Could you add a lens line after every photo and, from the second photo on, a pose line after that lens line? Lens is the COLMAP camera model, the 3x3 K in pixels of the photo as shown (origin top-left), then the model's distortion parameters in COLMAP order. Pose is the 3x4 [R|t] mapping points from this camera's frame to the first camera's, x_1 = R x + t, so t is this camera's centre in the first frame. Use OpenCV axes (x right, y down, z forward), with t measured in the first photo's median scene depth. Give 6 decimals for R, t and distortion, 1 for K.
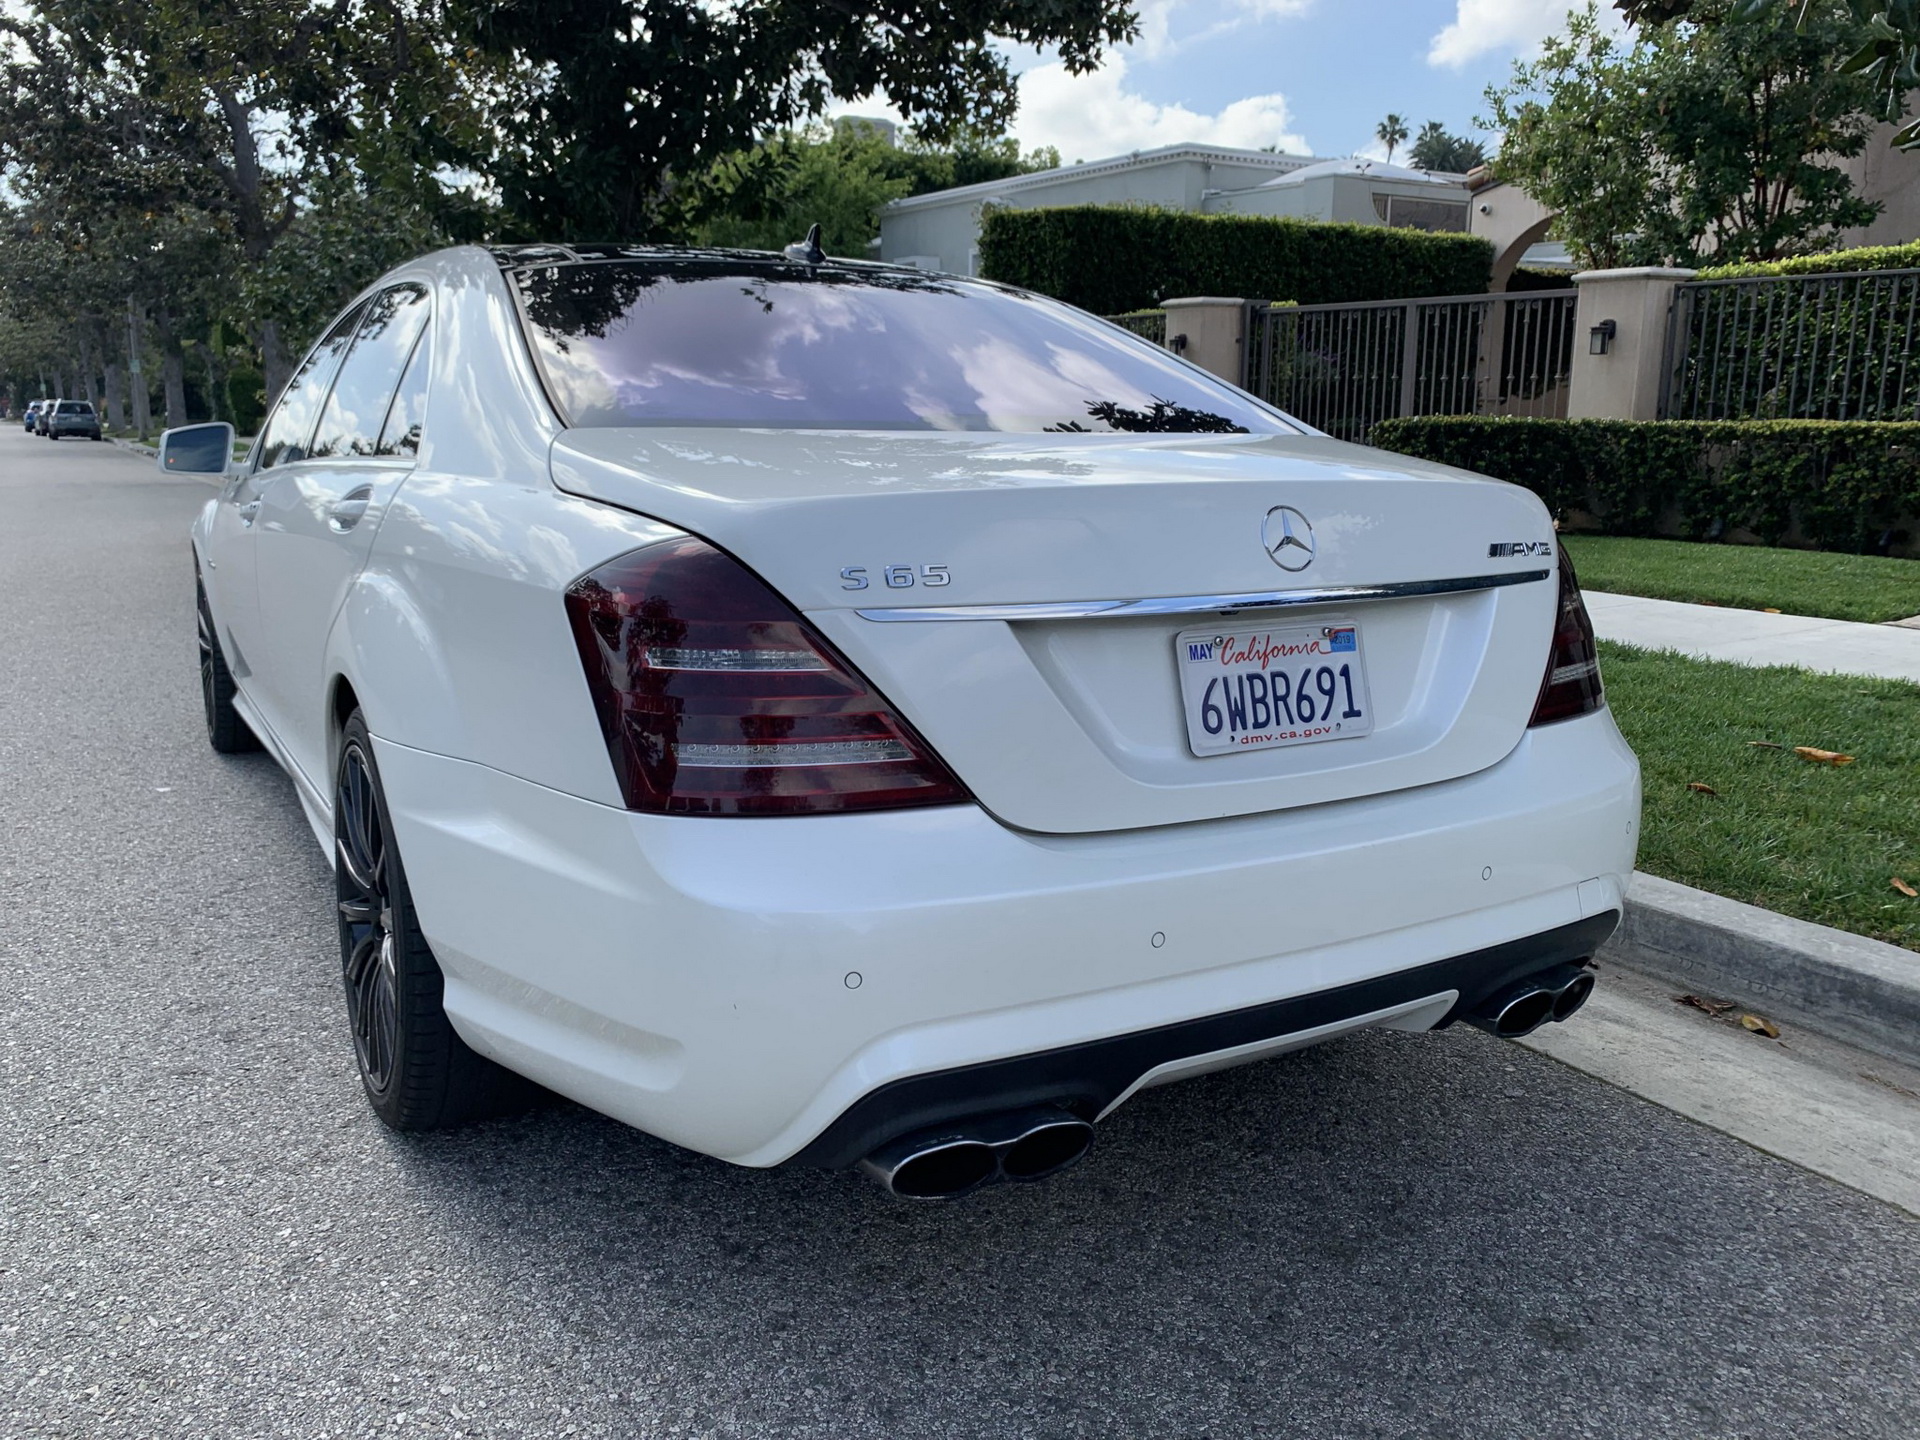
lens RADIAL K [[1461.3, 0, 946.3], [0, 1461.3, 713.6], [0, 0, 1]] dist [0.033716, -0.033886]
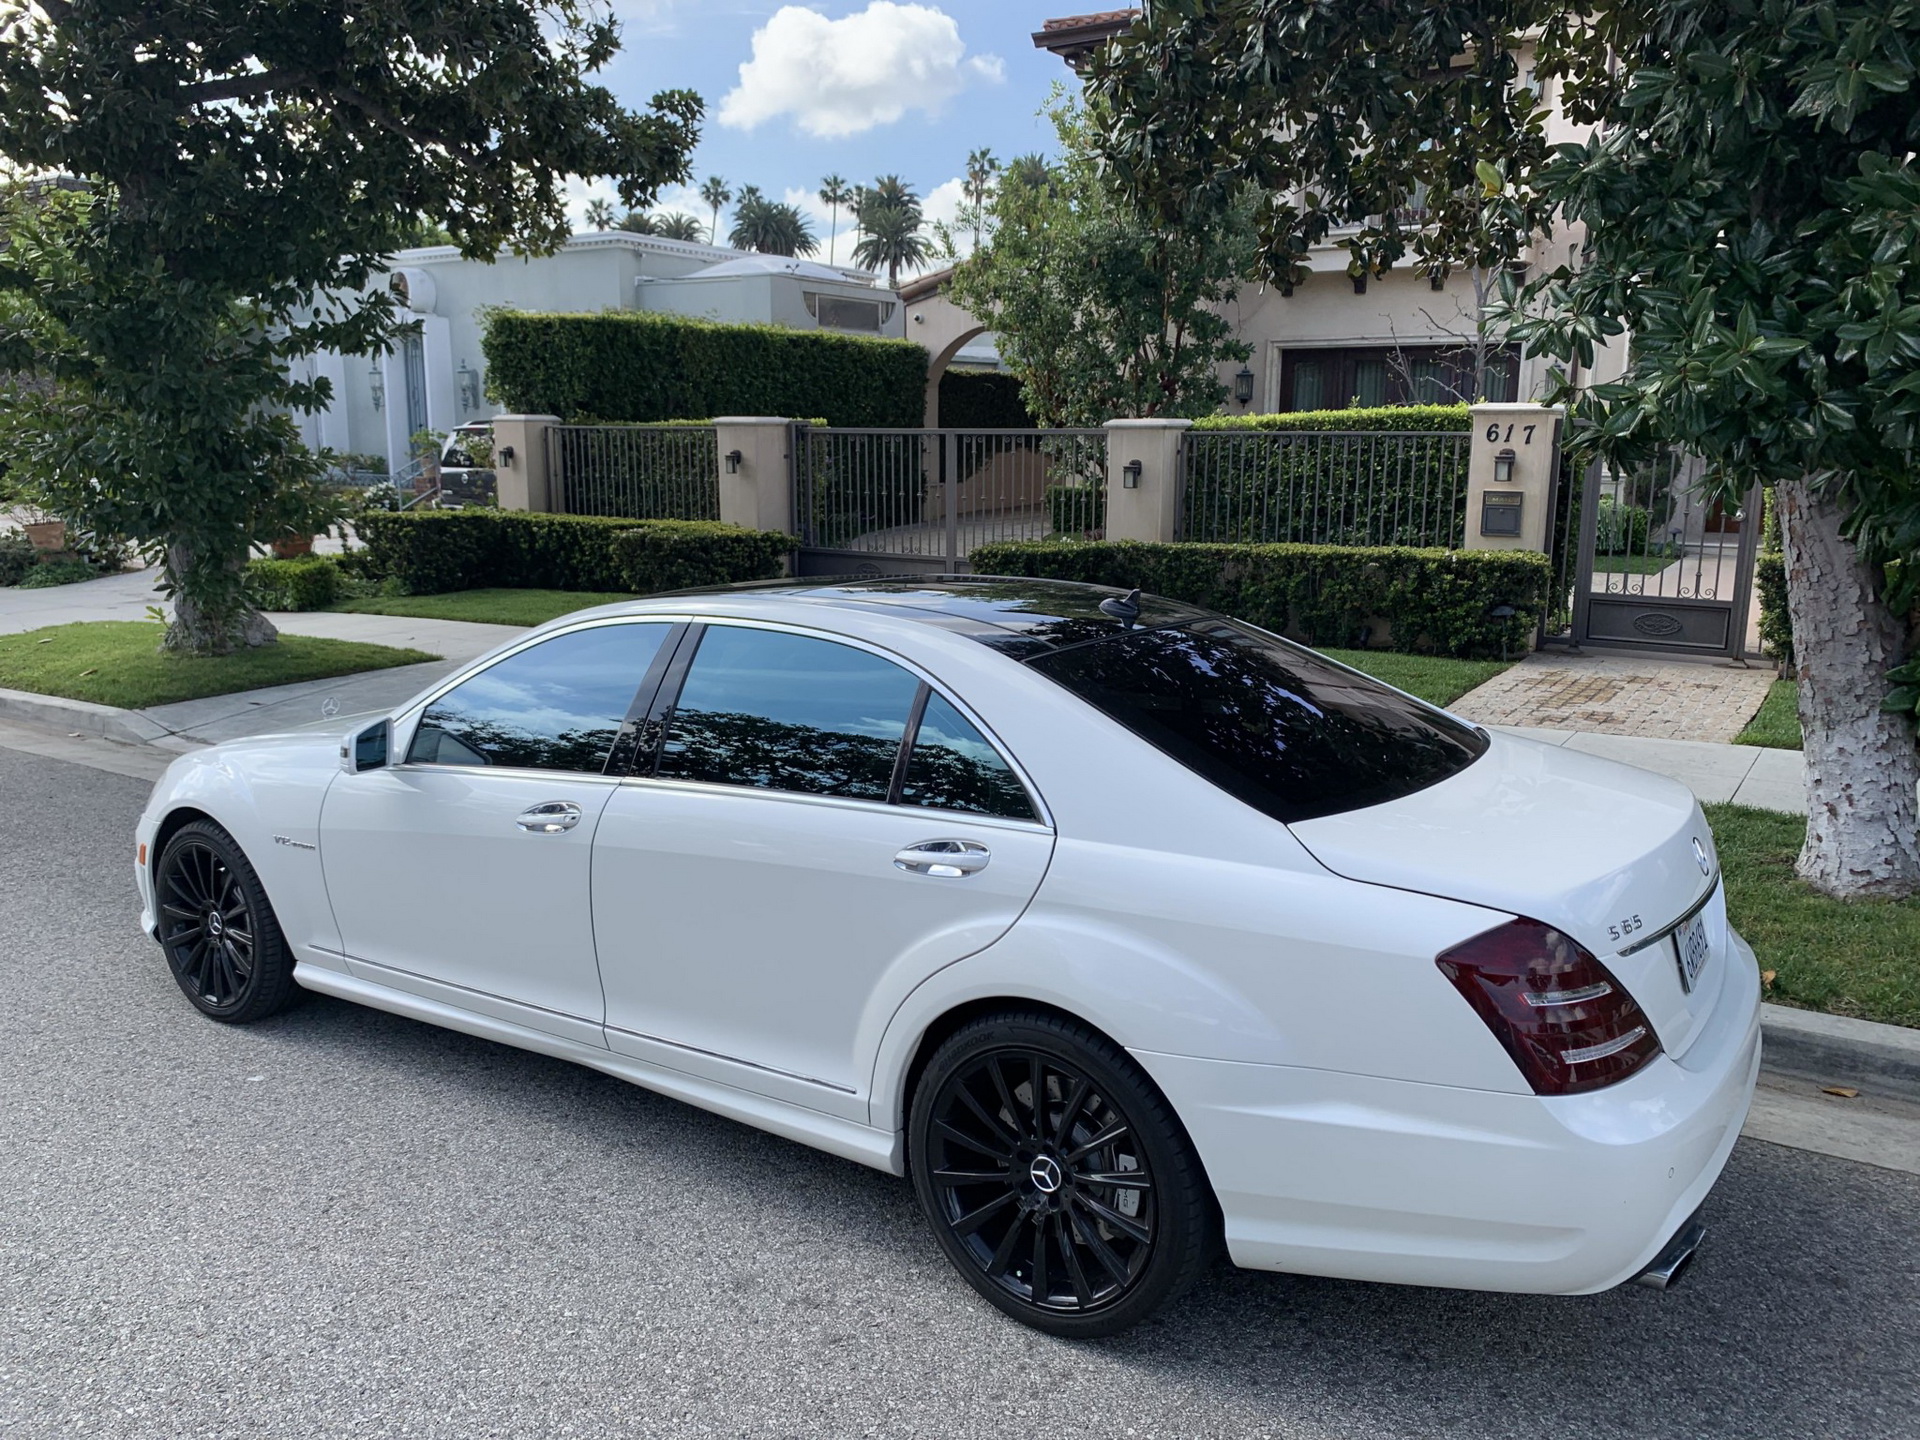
lens RADIAL K [[1461.3, 0, 939.2], [0, 1461.3, 710.7], [0, 0, 1]] dist [0.033716, -0.033886]
pose [[0.906304, -0.079529, 0.415076, -0.237632], [0.091339, 0.995782, -0.008645, -0.066240], [-0.412638, 0.045748, 0.909746, -0.039780]]
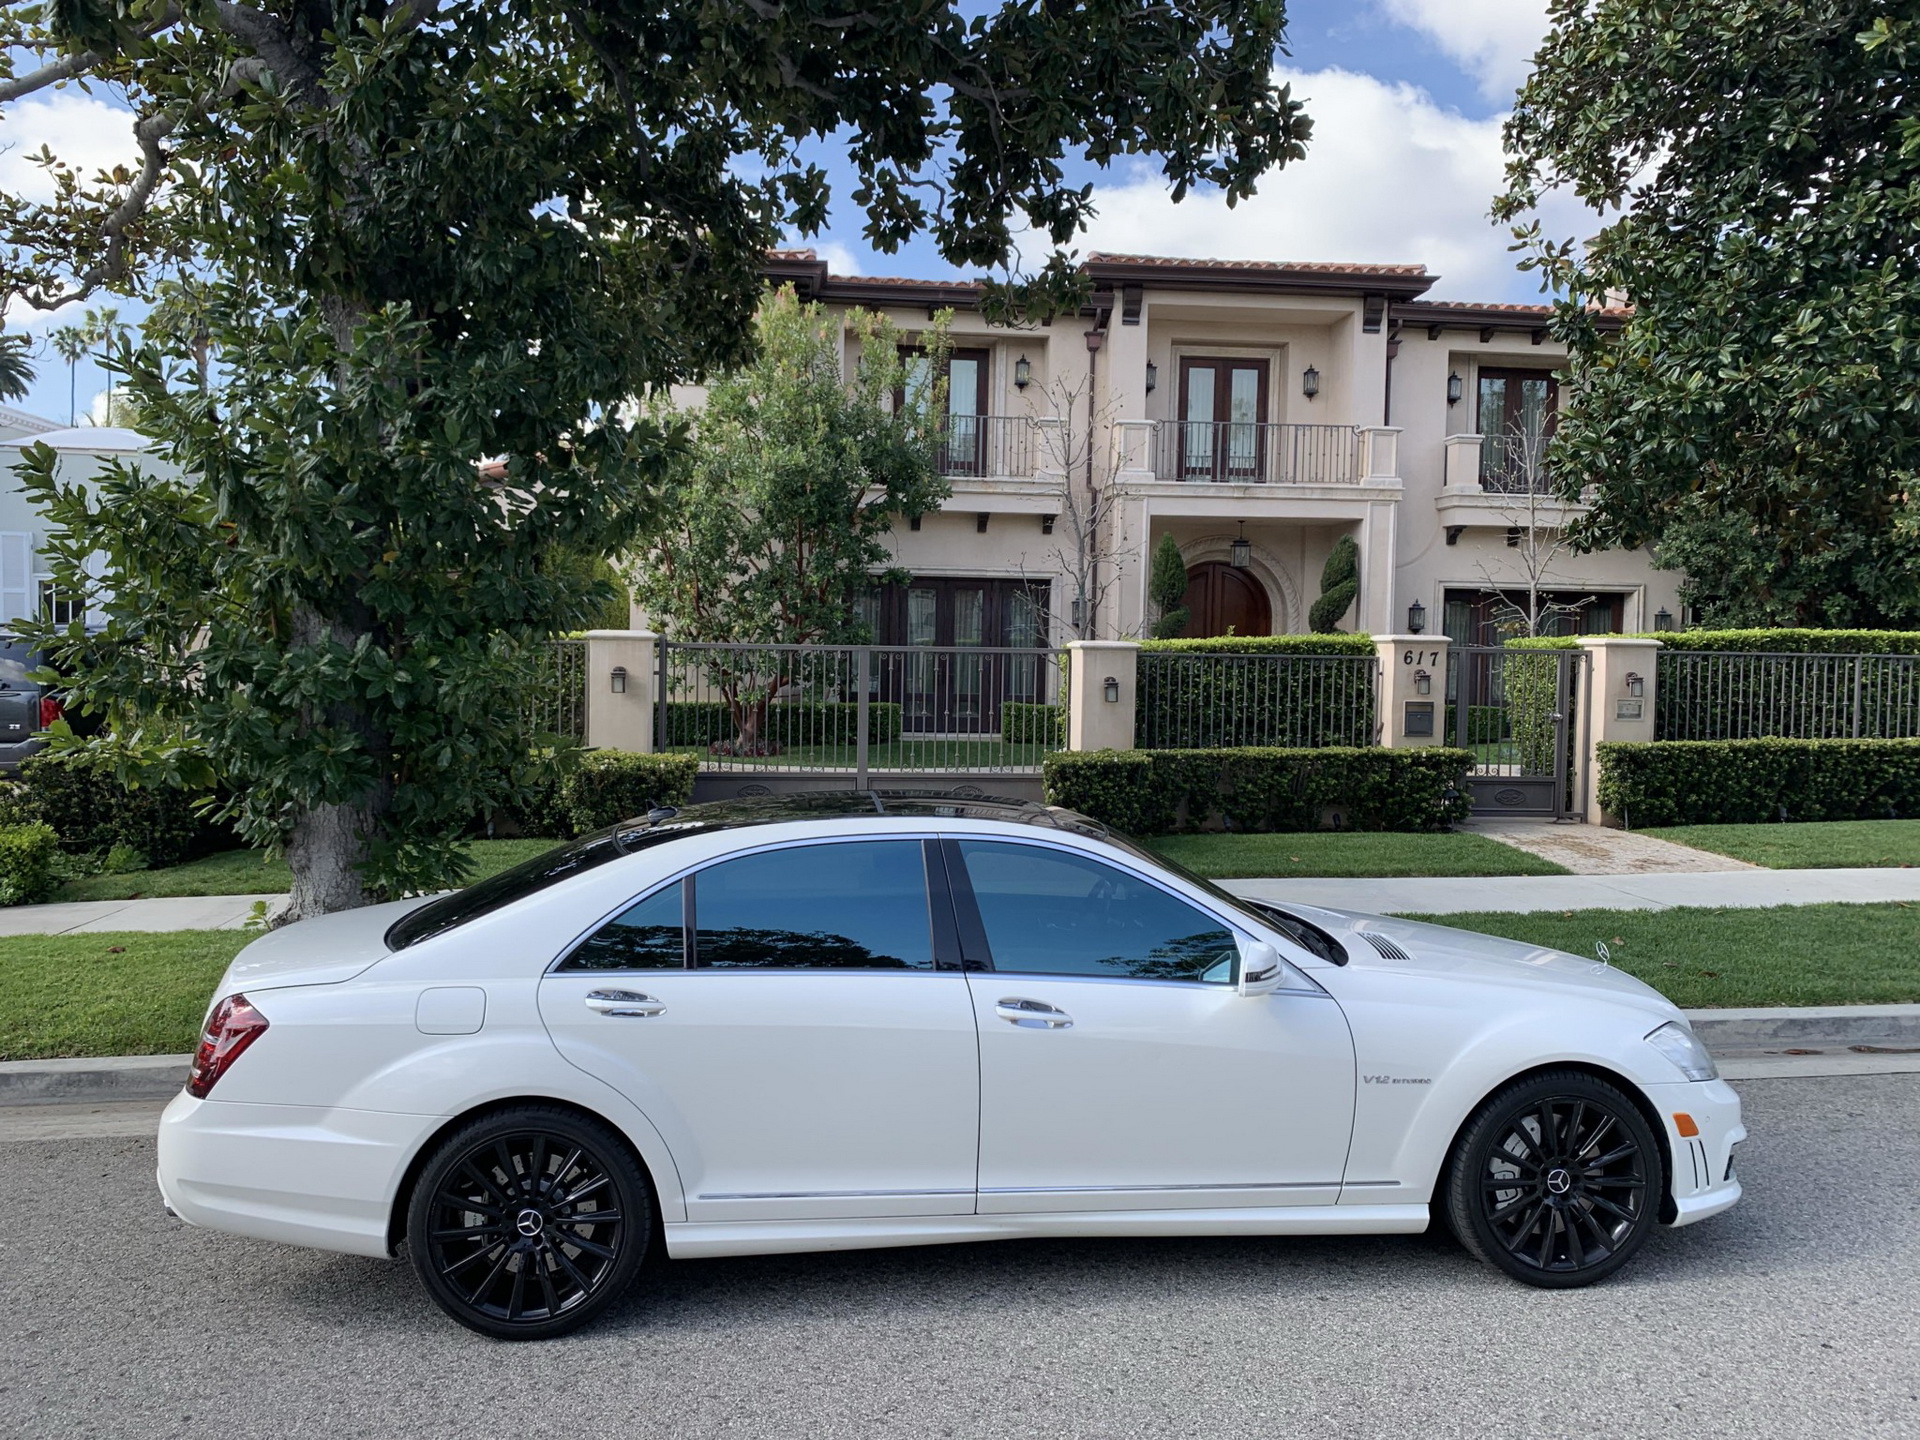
lens RADIAL K [[1461.3, 0, 949.7], [0, 1461.3, 696.8], [0, 0, 1]] dist [0.033716, -0.033886]
pose [[0.415854, -0.026588, 0.909043, -0.890128], [0.184235, 0.981310, -0.055579, -0.213963], [-0.890575, 0.190590, 0.412980, 0.610402]]
